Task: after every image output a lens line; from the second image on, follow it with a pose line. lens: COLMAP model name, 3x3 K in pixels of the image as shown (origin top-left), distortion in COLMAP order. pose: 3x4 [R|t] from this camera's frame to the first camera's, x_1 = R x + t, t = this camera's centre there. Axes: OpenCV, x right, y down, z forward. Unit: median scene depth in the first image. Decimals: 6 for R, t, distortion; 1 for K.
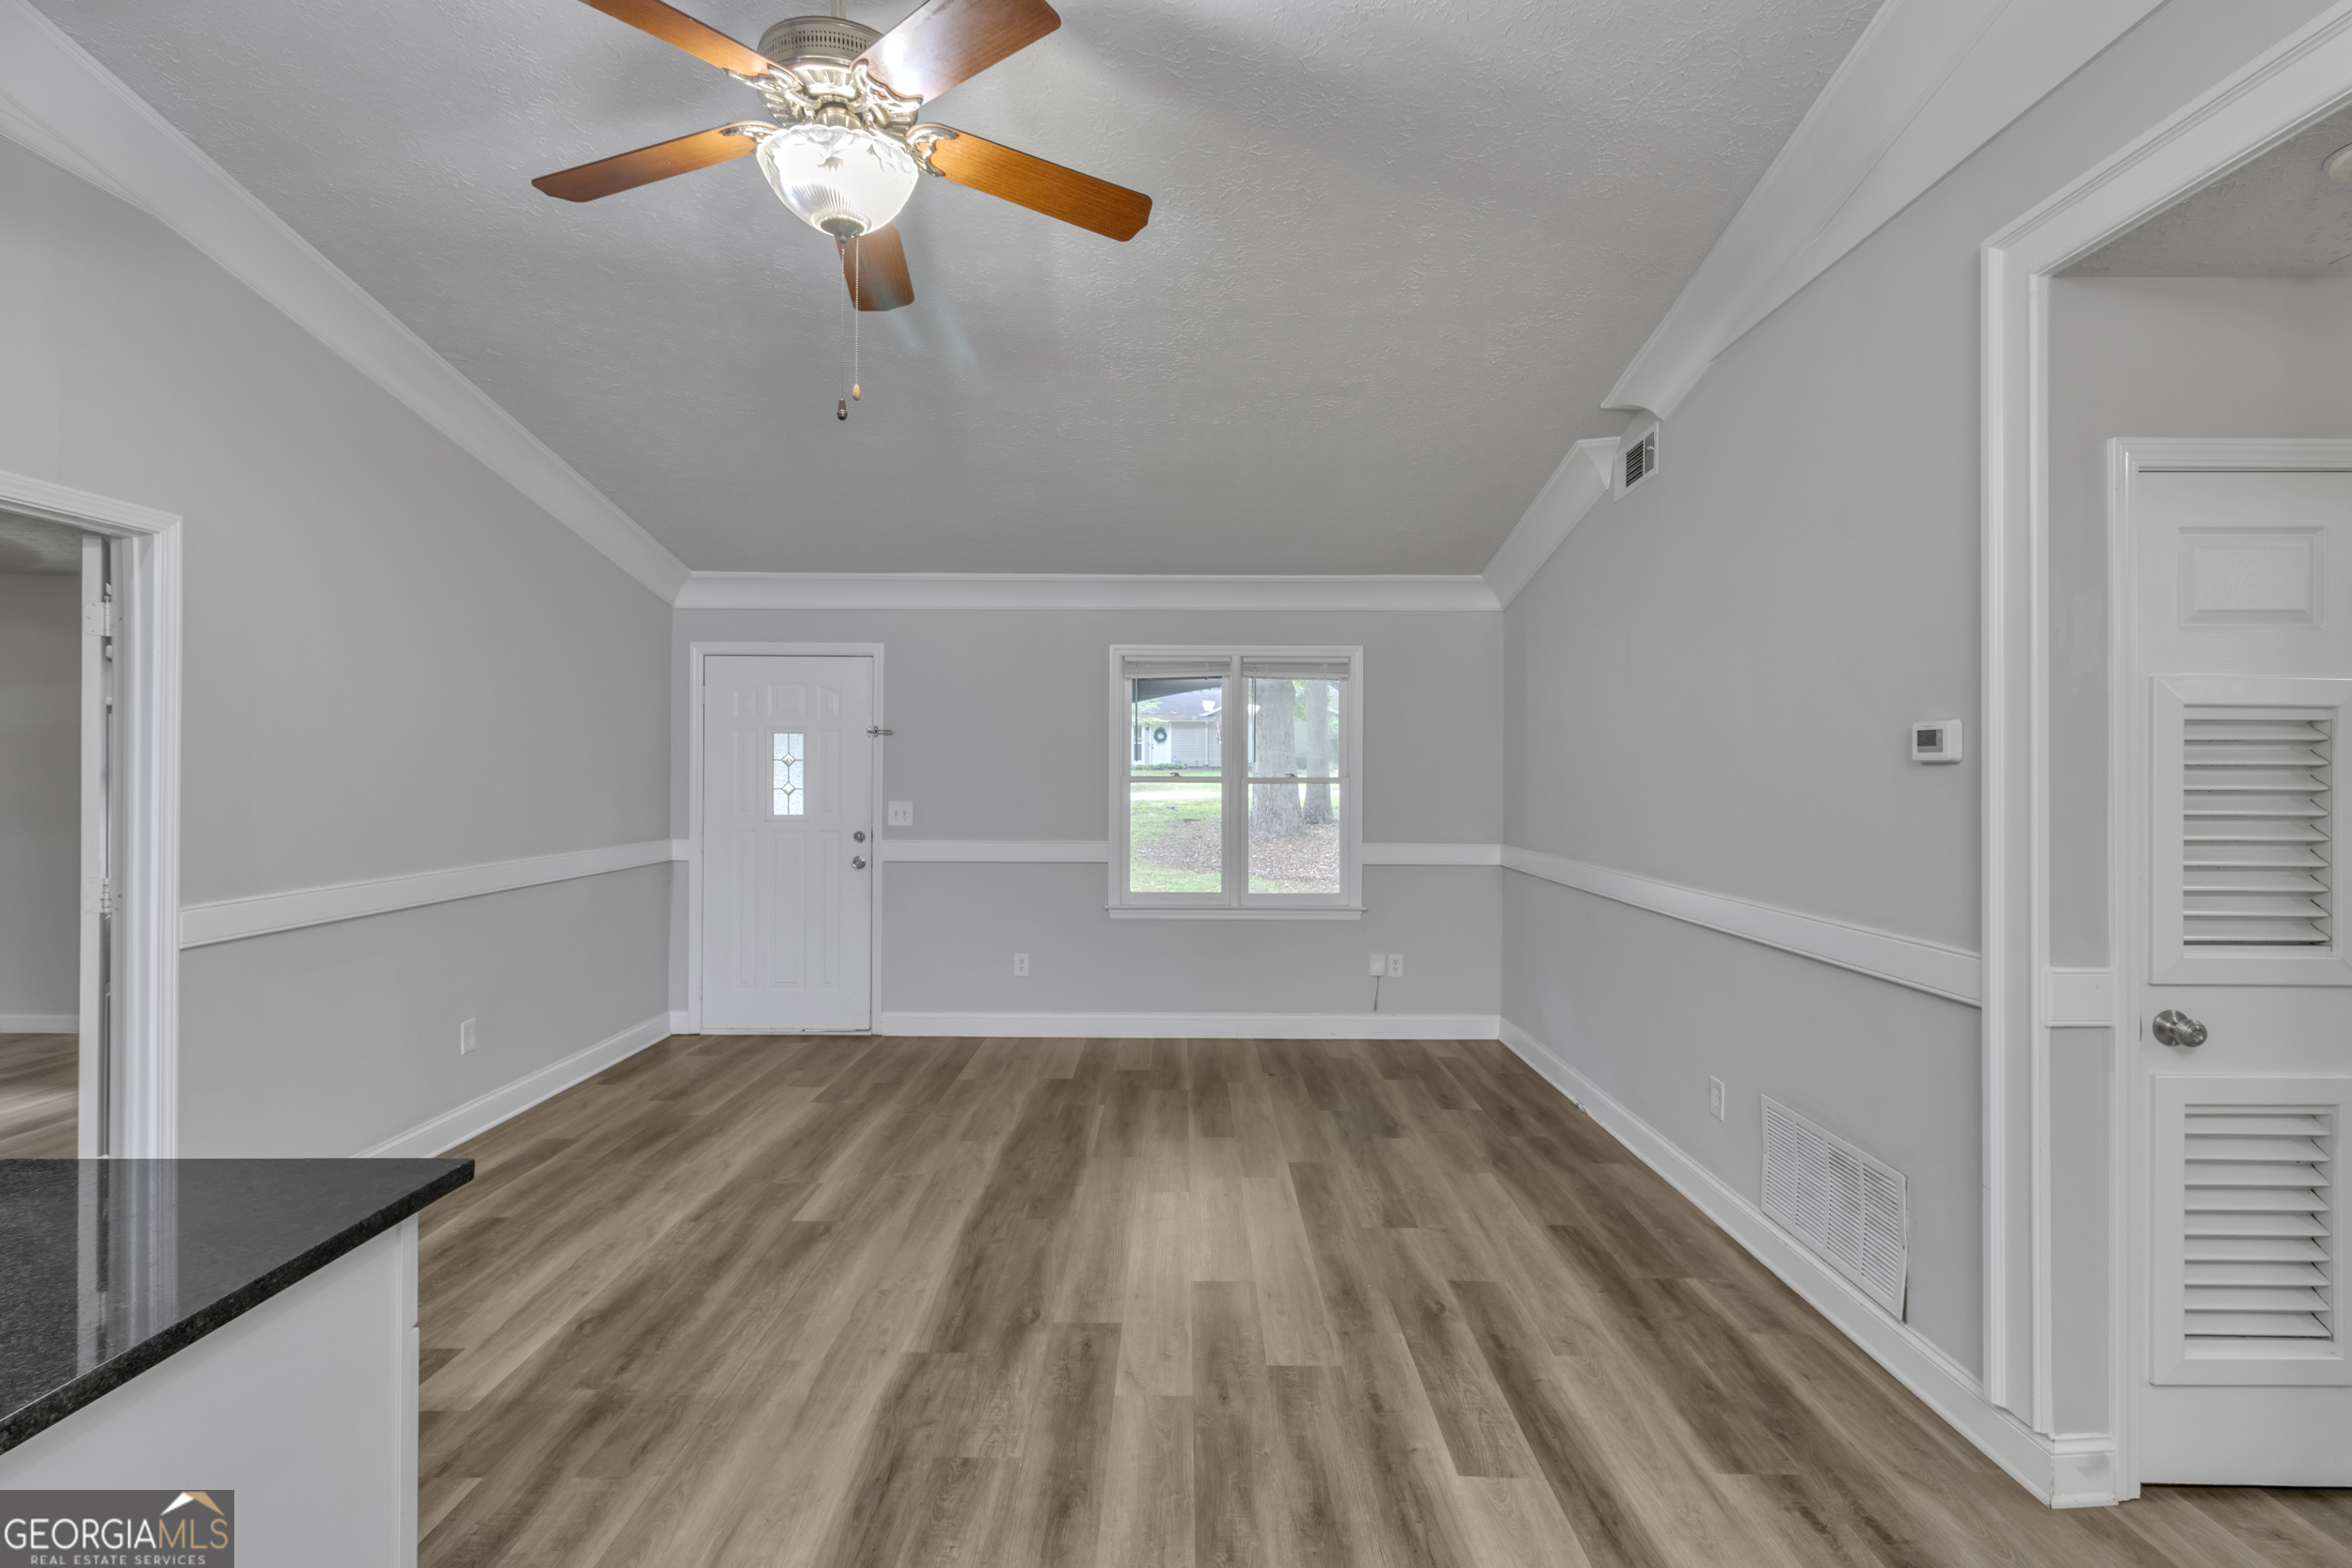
lens RADIAL K [[1104.8, 0, 1183.6], [0, 1104.8, 771.6], [0, 0, 1]] dist [0.004425, 0.001972]
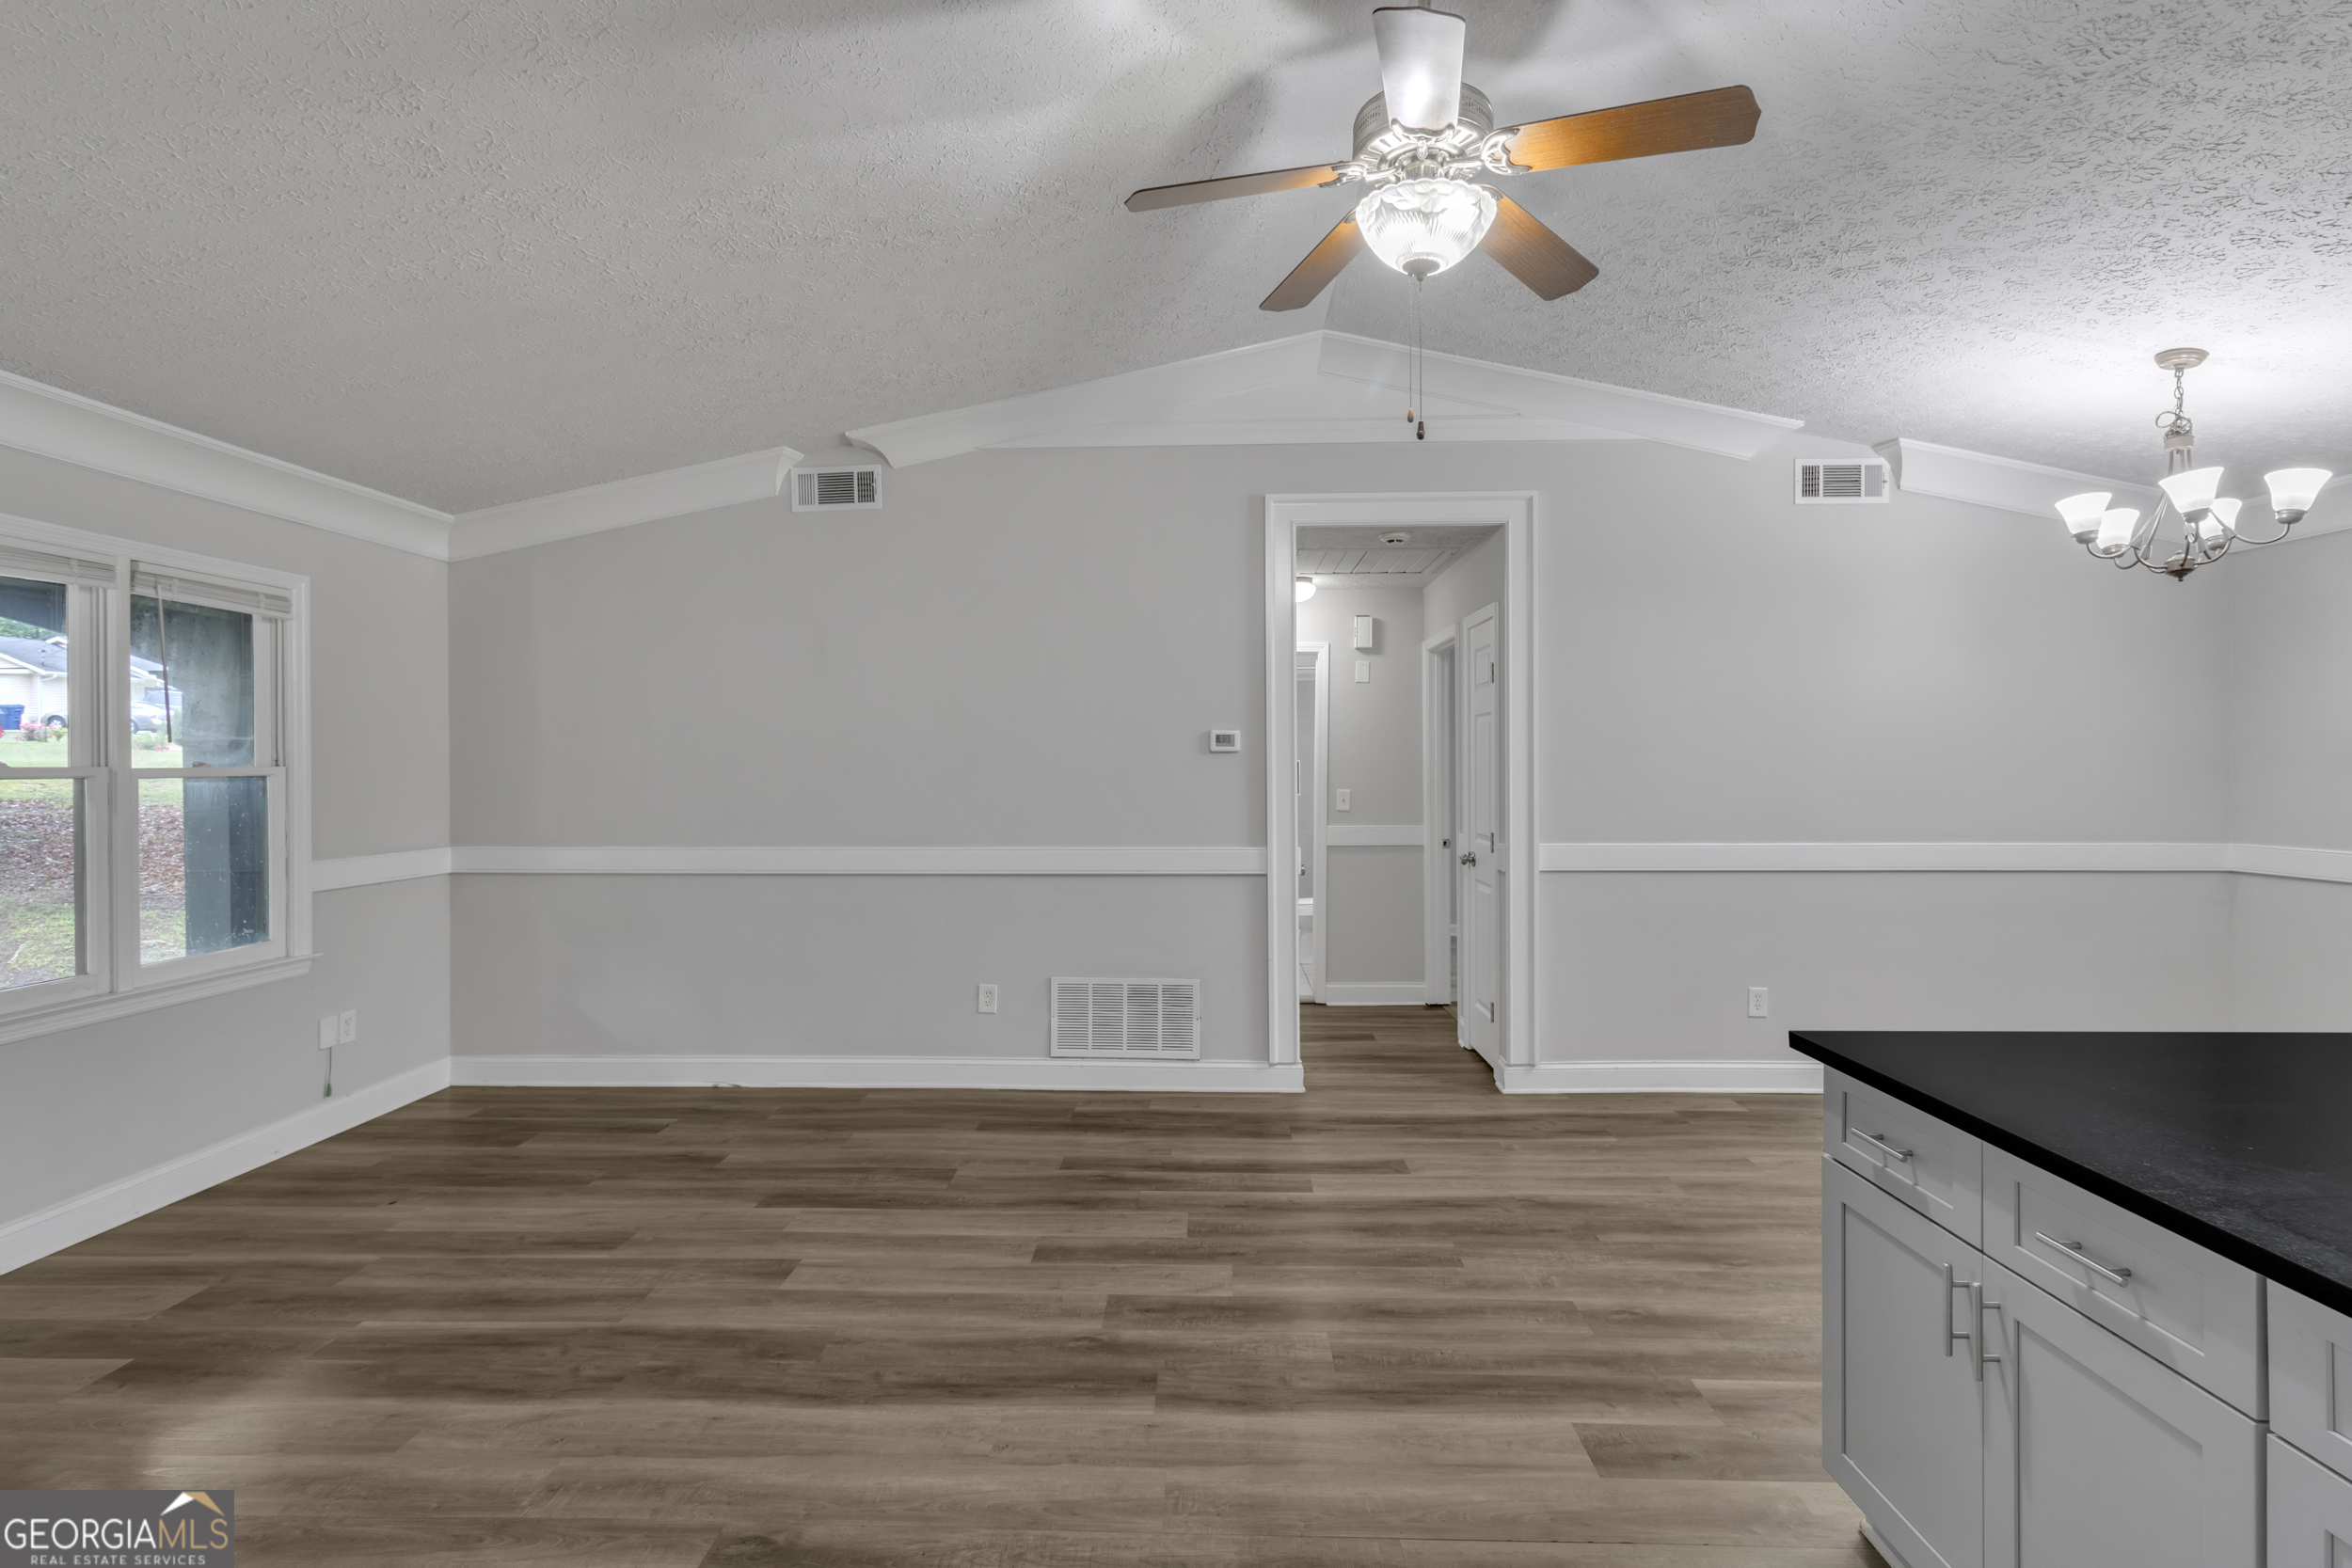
lens RADIAL K [[1104.8, 0, 1184.1], [0, 1104.8, 770.9], [0, 0, 1]] dist [0.004425, 0.001972]
pose [[0.028510, -0.011237, 0.999530, -0.935018], [0.002003, 0.999935, 0.011184, 0.002152], [-0.999592, 0.001683, 0.028530, 0.785429]]
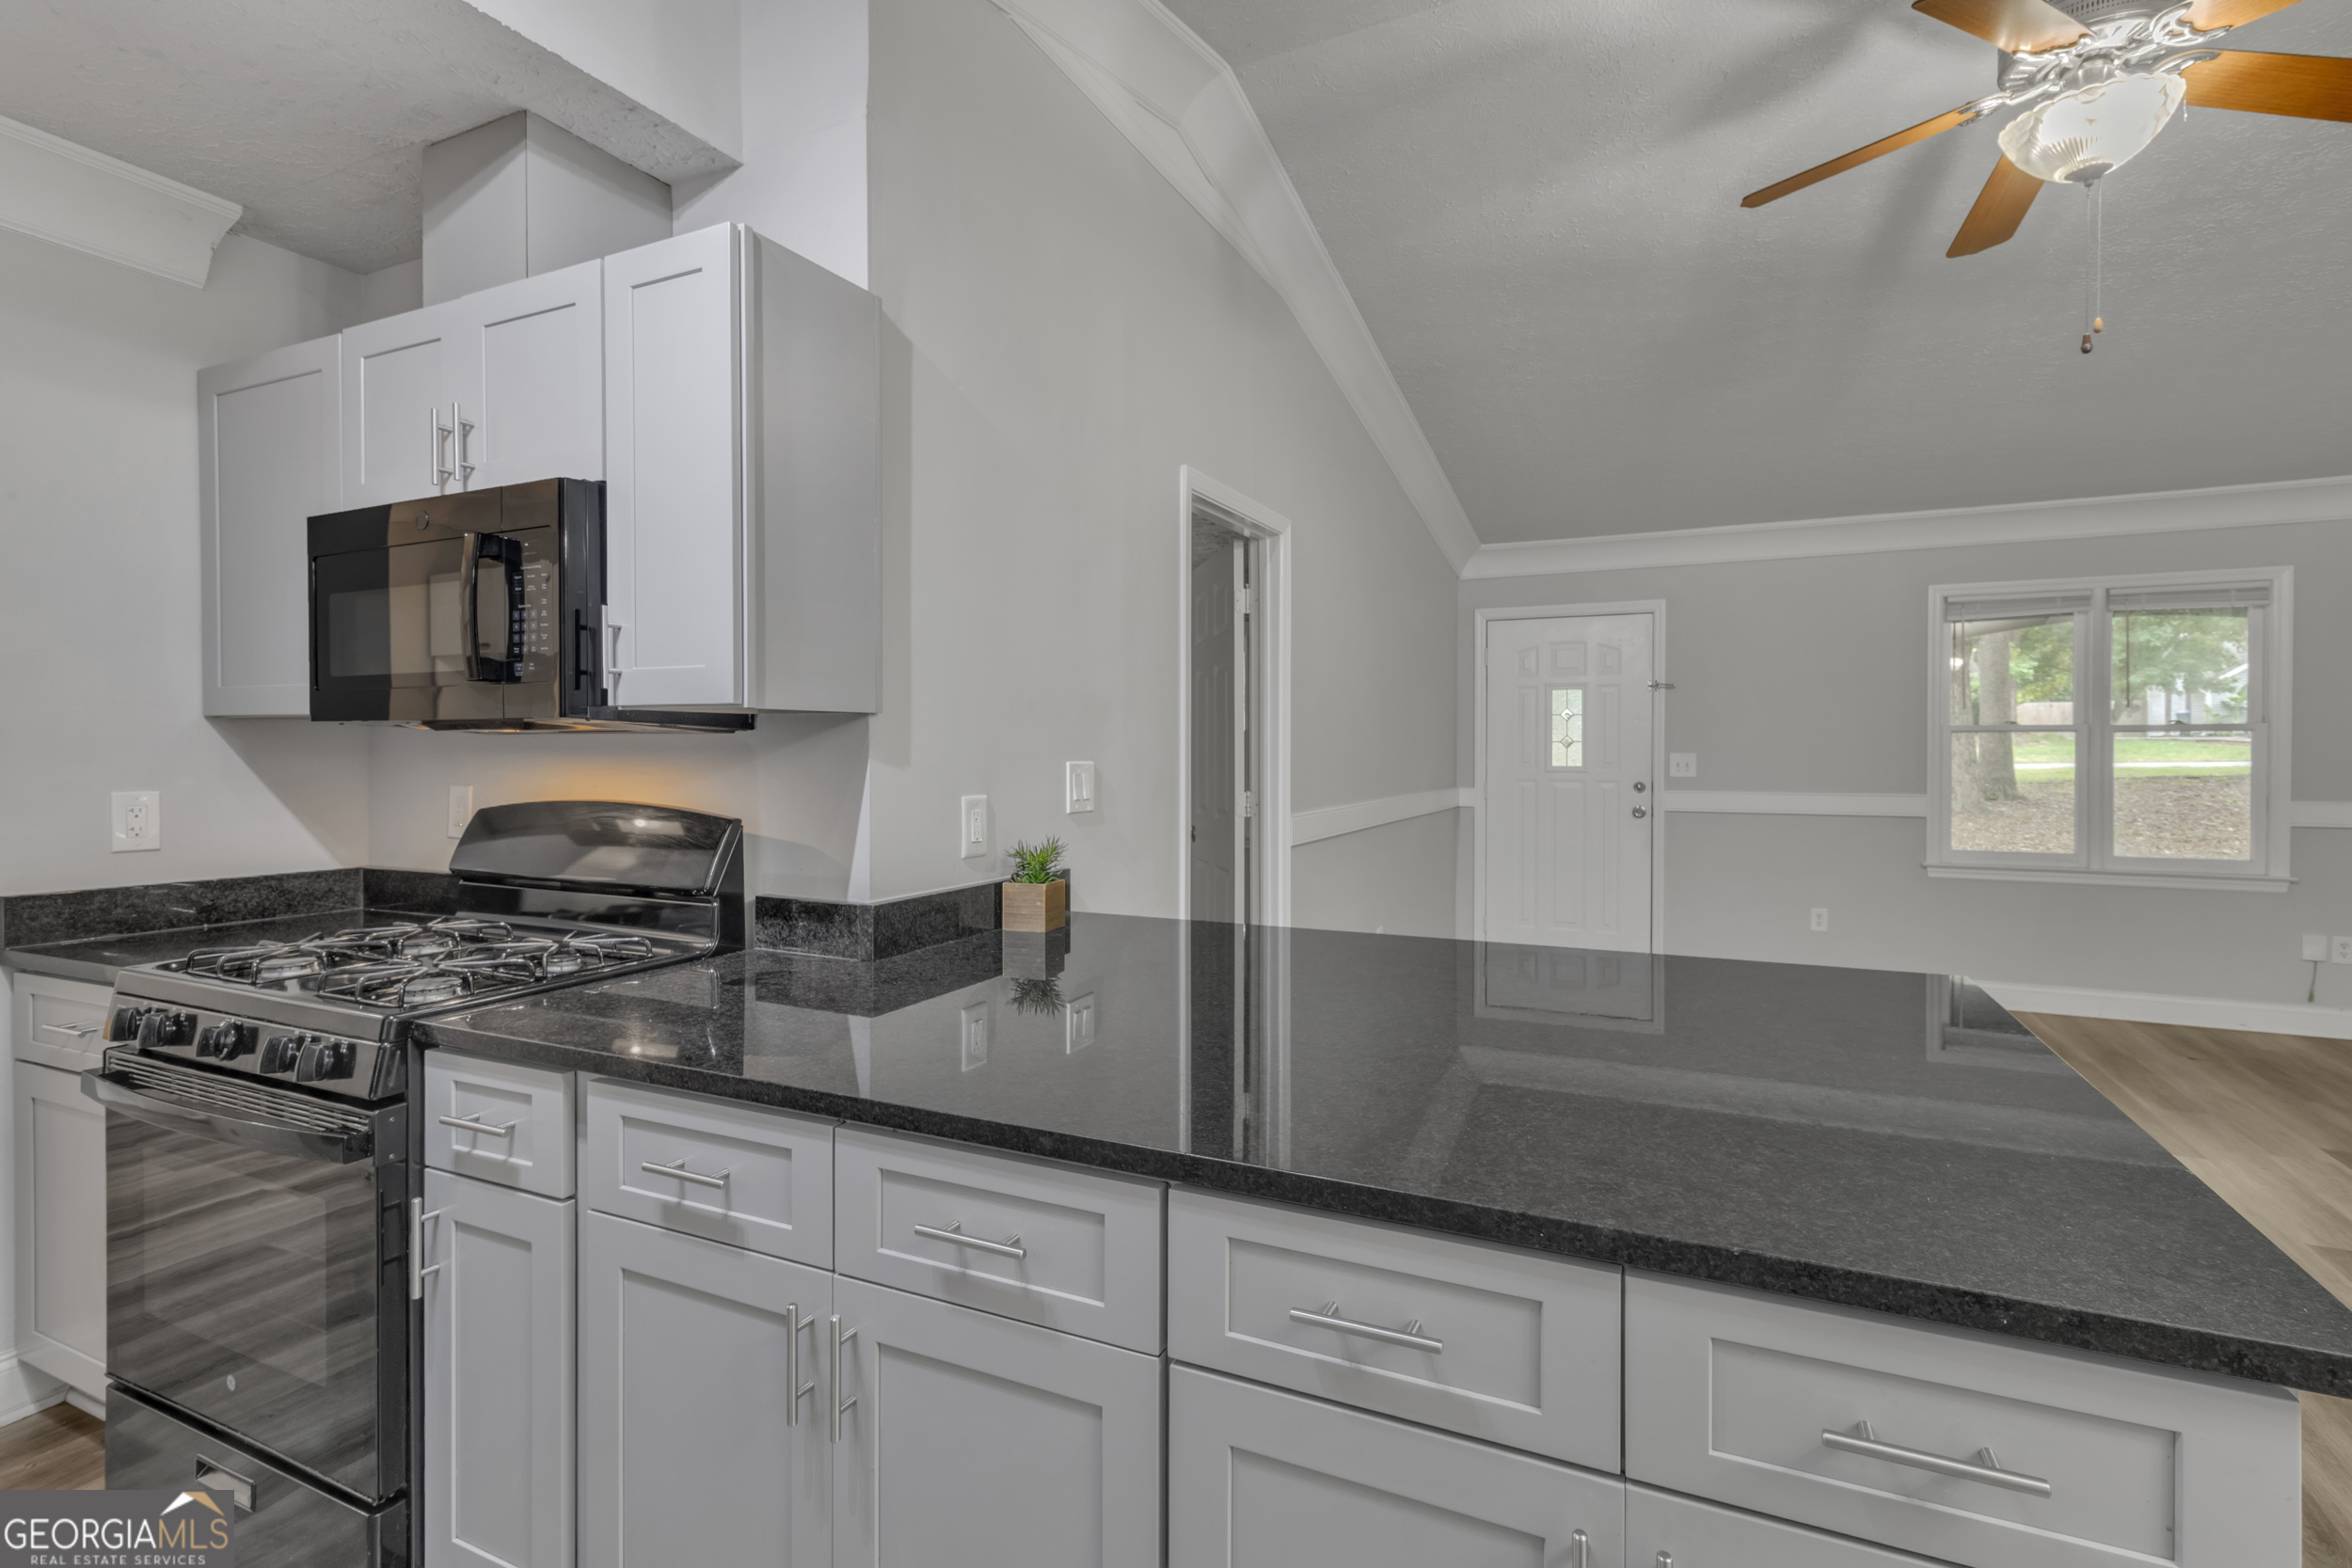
lens RADIAL K [[1104.8, 0, 1214.2], [0, 1104.8, 751.5], [0, 0, 1]] dist [0.004425, 0.001972]
pose [[0.900152, -0.002028, -0.435571, -0.373065], [0.003841, 0.999987, 0.003281, 0.038266], [0.435559, -0.004626, 0.900148, -0.209792]]
